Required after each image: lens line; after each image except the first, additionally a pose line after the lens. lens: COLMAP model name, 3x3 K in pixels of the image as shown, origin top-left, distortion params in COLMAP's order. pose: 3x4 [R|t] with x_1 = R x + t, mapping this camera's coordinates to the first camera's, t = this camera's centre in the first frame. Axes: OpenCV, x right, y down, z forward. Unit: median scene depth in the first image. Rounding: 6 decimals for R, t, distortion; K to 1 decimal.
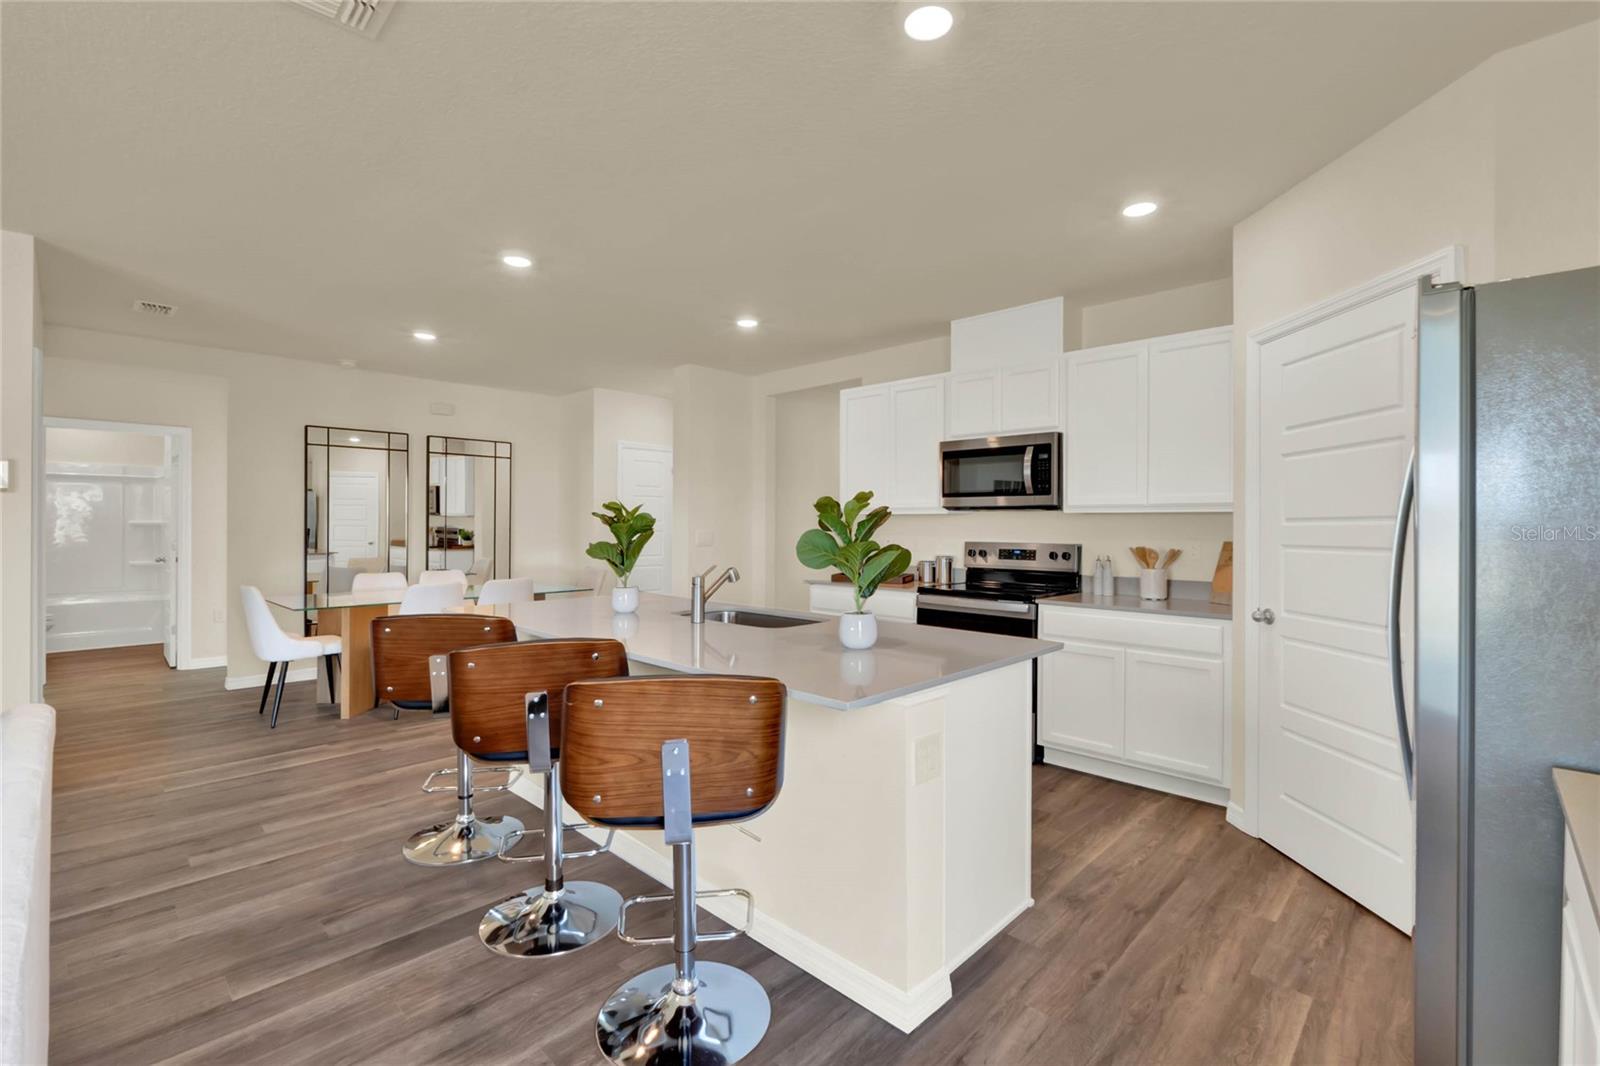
lens RADIAL K [[700.3, 0, 805.4], [0, 700.3, 525.5], [0, 0, 1]] dist [-0.001239, -0.000370]
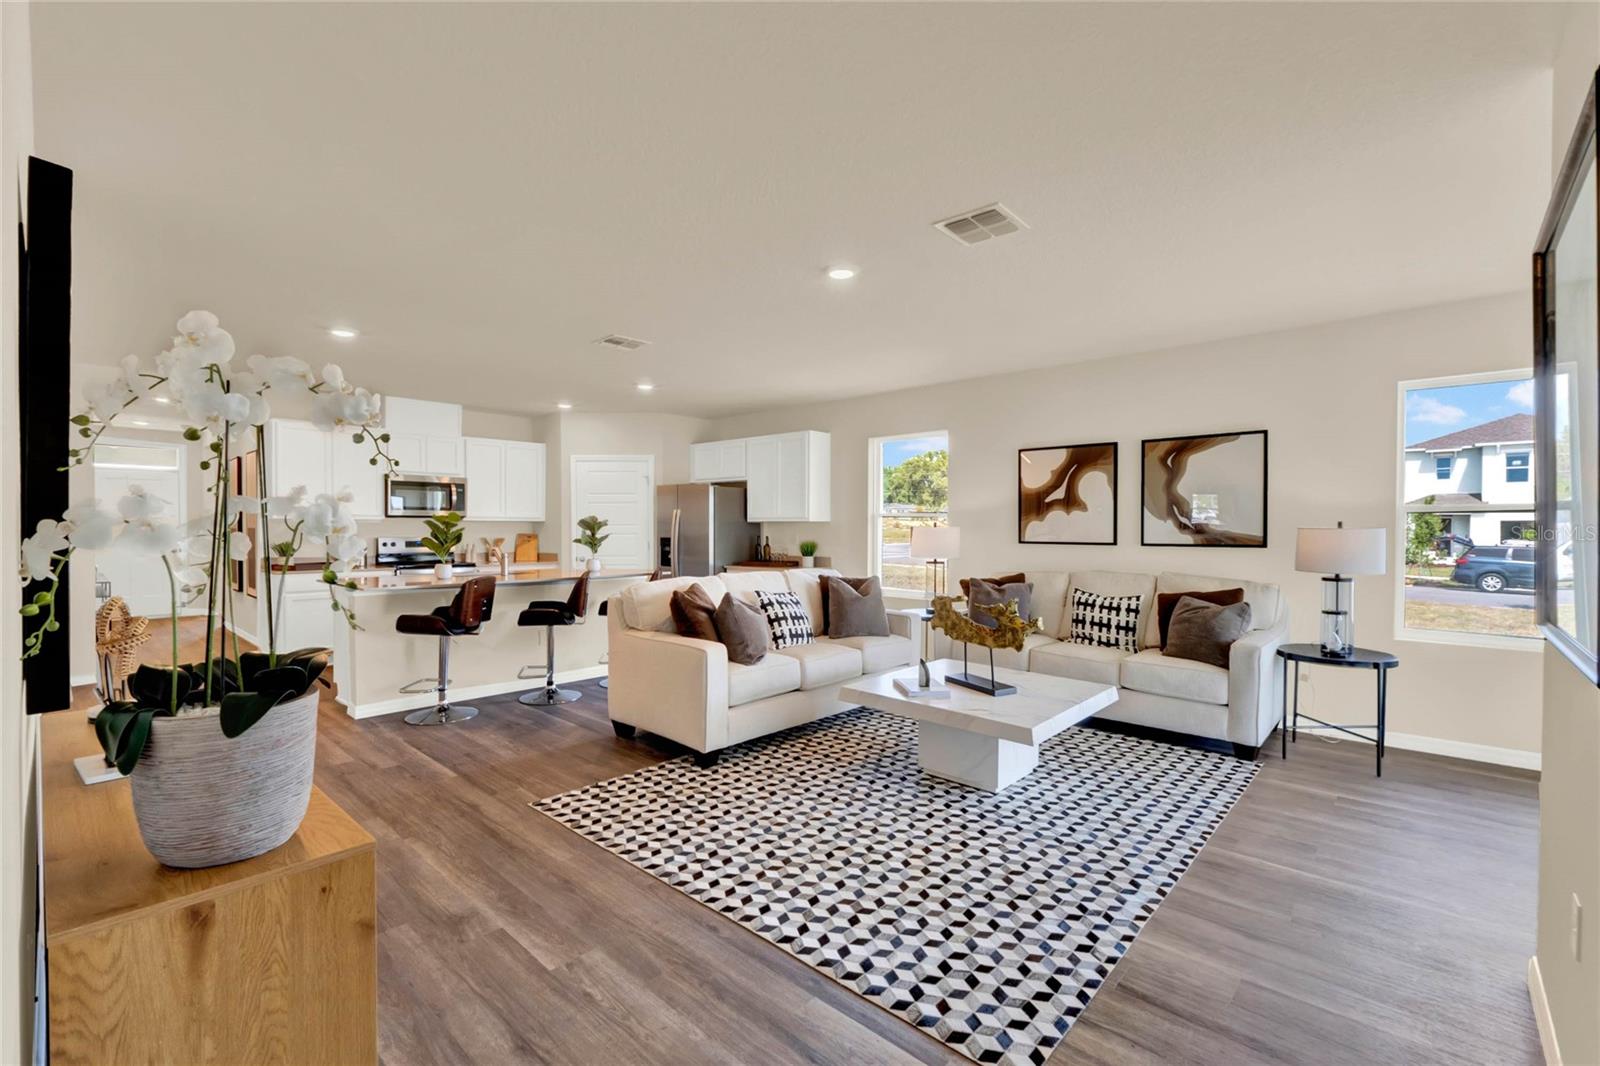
lens RADIAL K [[700.3, 0, 790.9], [0, 700.3, 540.6], [0, 0, 1]] dist [-0.001239, -0.000370]
pose [[-0.010355, -0.024752, 0.999640, -1.390322], [-0.002139, 0.999692, 0.024731, -0.010508], [-0.999944, -0.001882, -0.010405, 0.117930]]
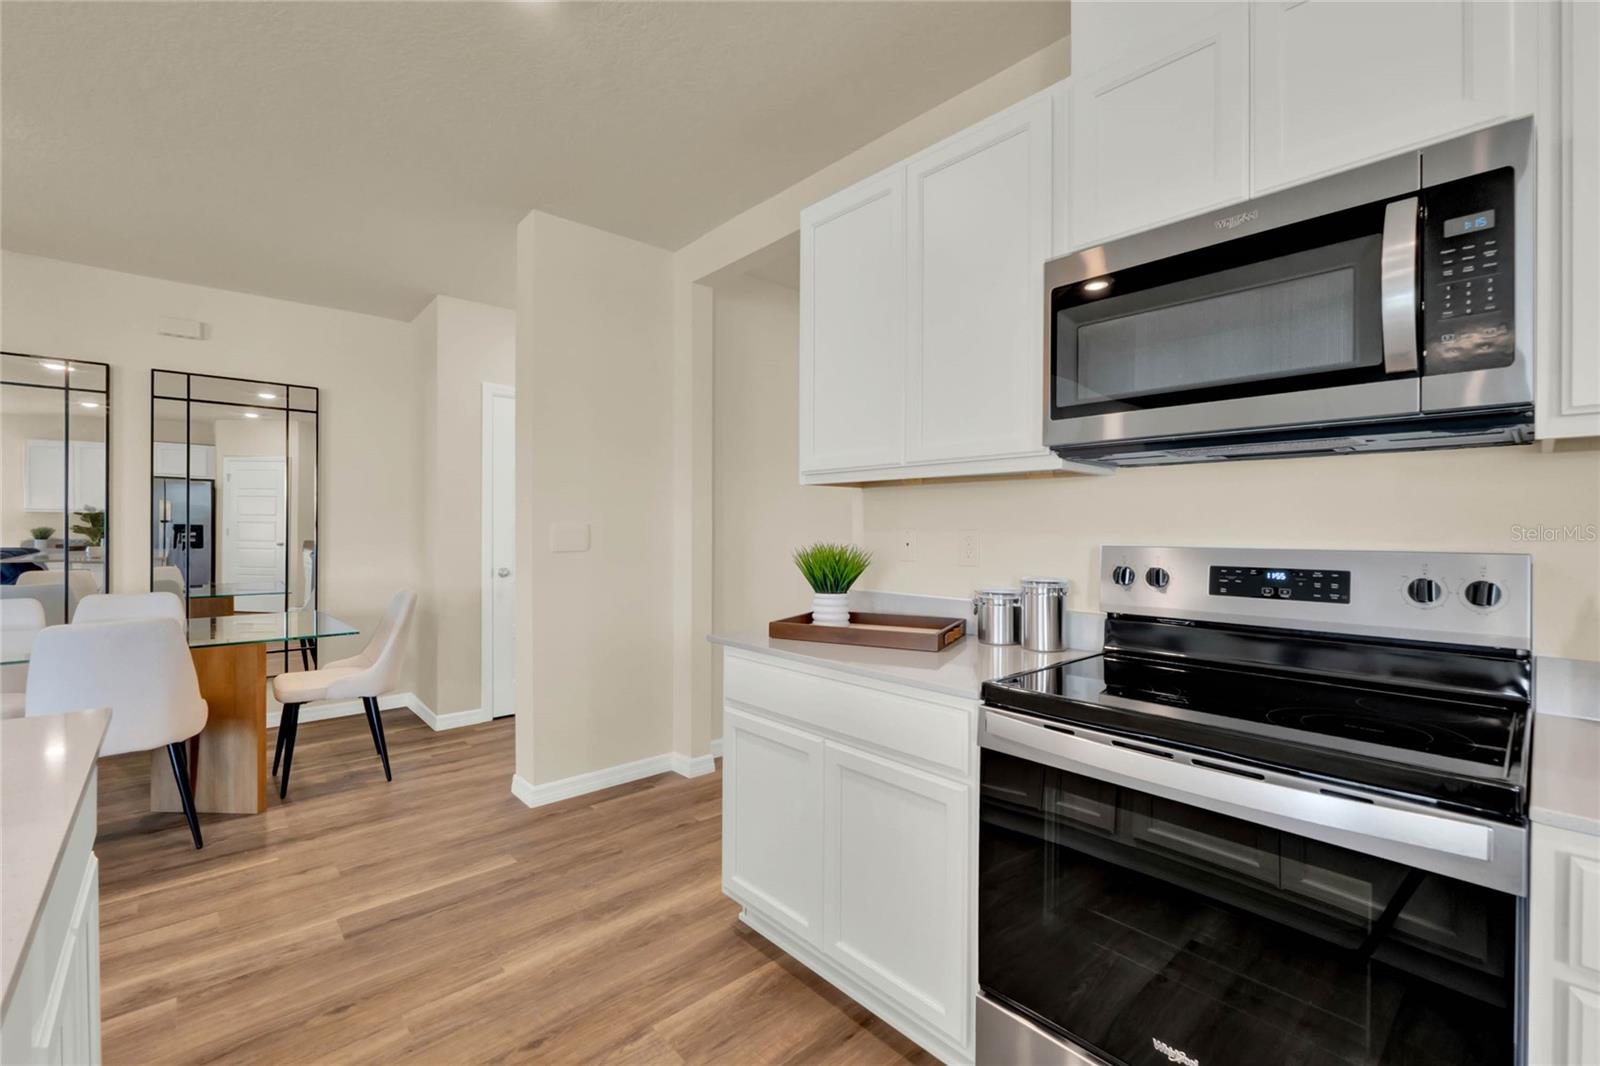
lens RADIAL K [[679.4, 0, 807.0], [0, 679.4, 533.7], [0, 0, 1]] dist [-0.001604, 0.000325]
pose [[0.997964, -0.000659, -0.063778, 0.095498], [0.001218, 0.999961, 0.008727, 0.014244], [0.063769, -0.008787, 0.997926, 0.654274]]
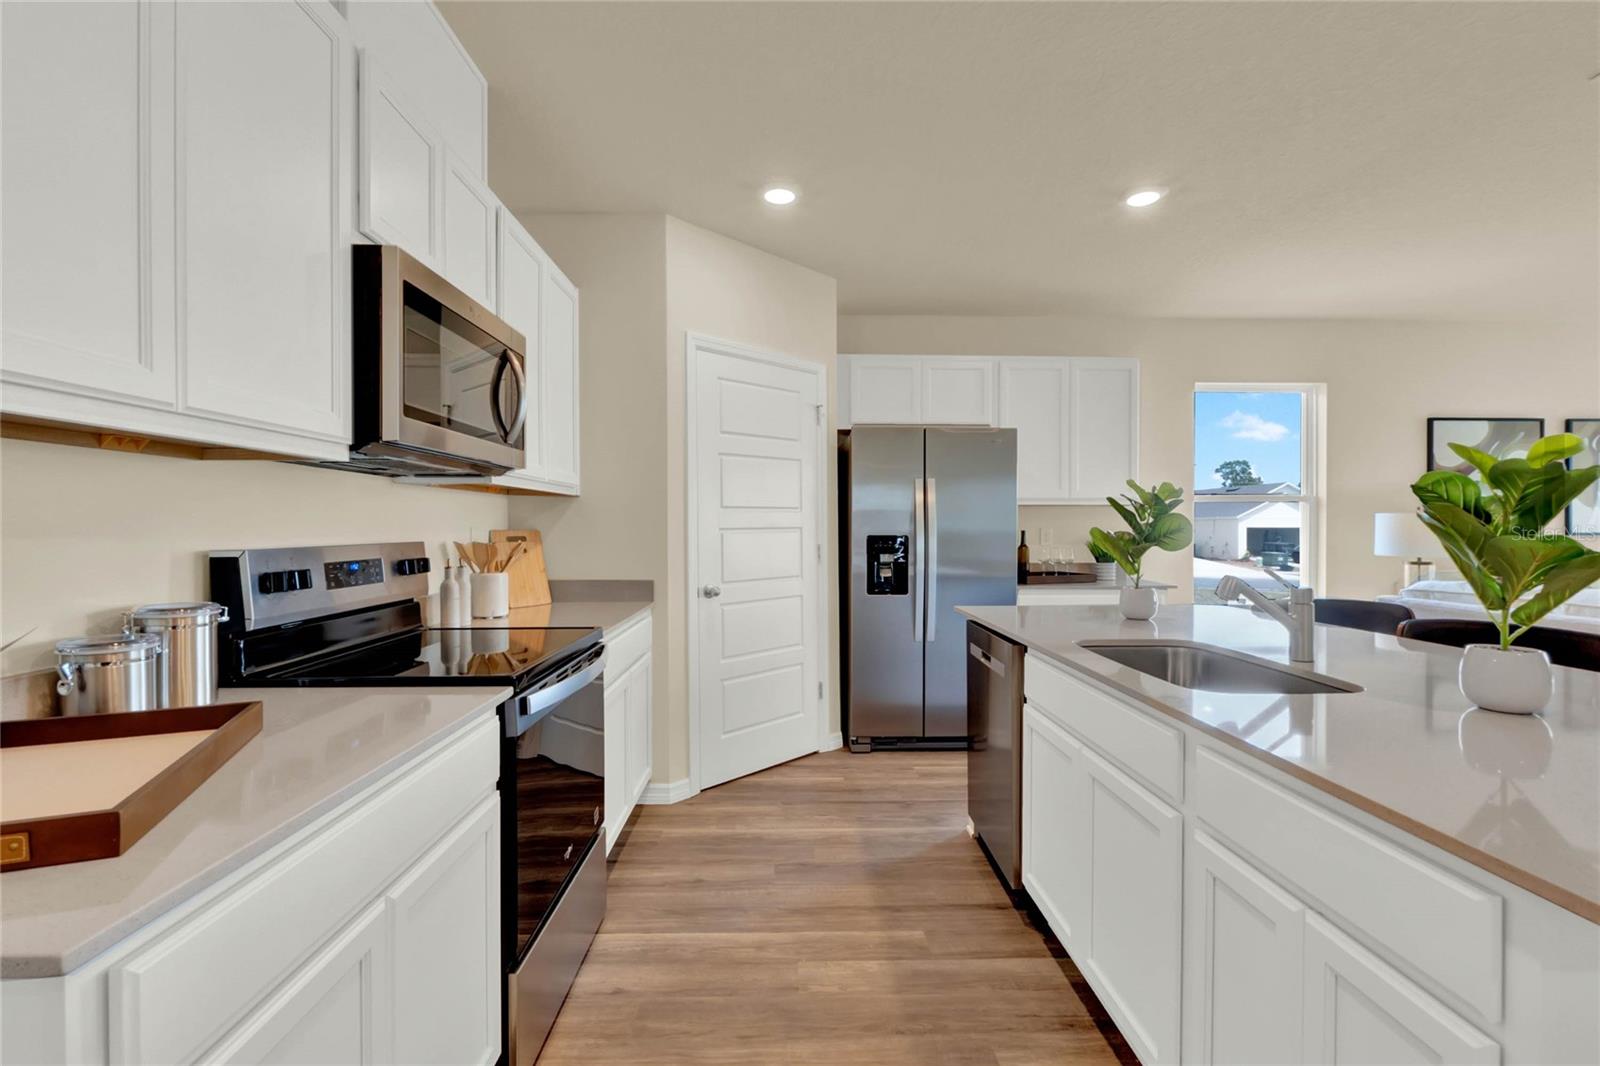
lens RADIAL K [[725.7, 0, 792.9], [0, 725.7, 529.6], [0, 0, 1]] dist [-0.010405, -0.000781]
pose [[-0.701619, -0.007562, 0.712512, -0.181490], [-0.002256, 0.999962, 0.008391, 0.011635], [-0.712548, 0.004280, -0.701610, 1.110674]]
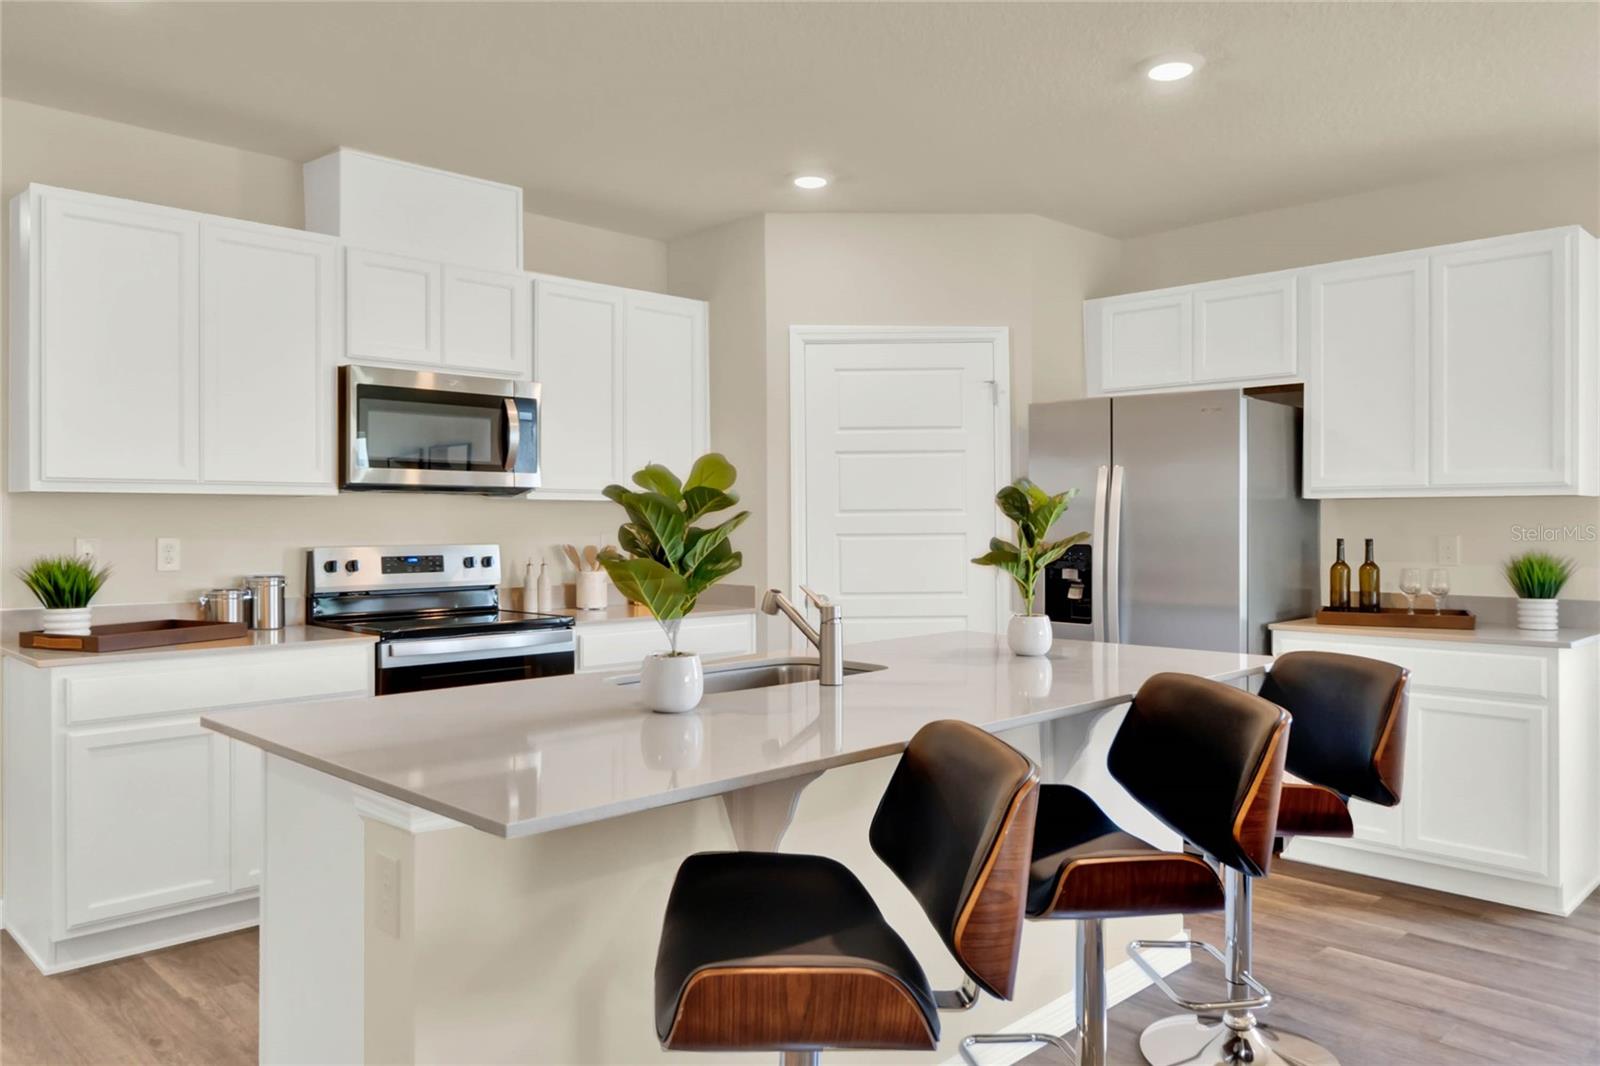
lens RADIAL K [[1149.7, 0, 791.3], [0, 1149.7, 521.2], [0, 0, 1]] dist [0.003875, -0.002189]
pose [[0.030805, -0.005526, 0.999510, -0.699385], [0.001512, 0.999984, 0.005482, -0.001449], [-0.999524, 0.001342, 0.030813, 0.631984]]
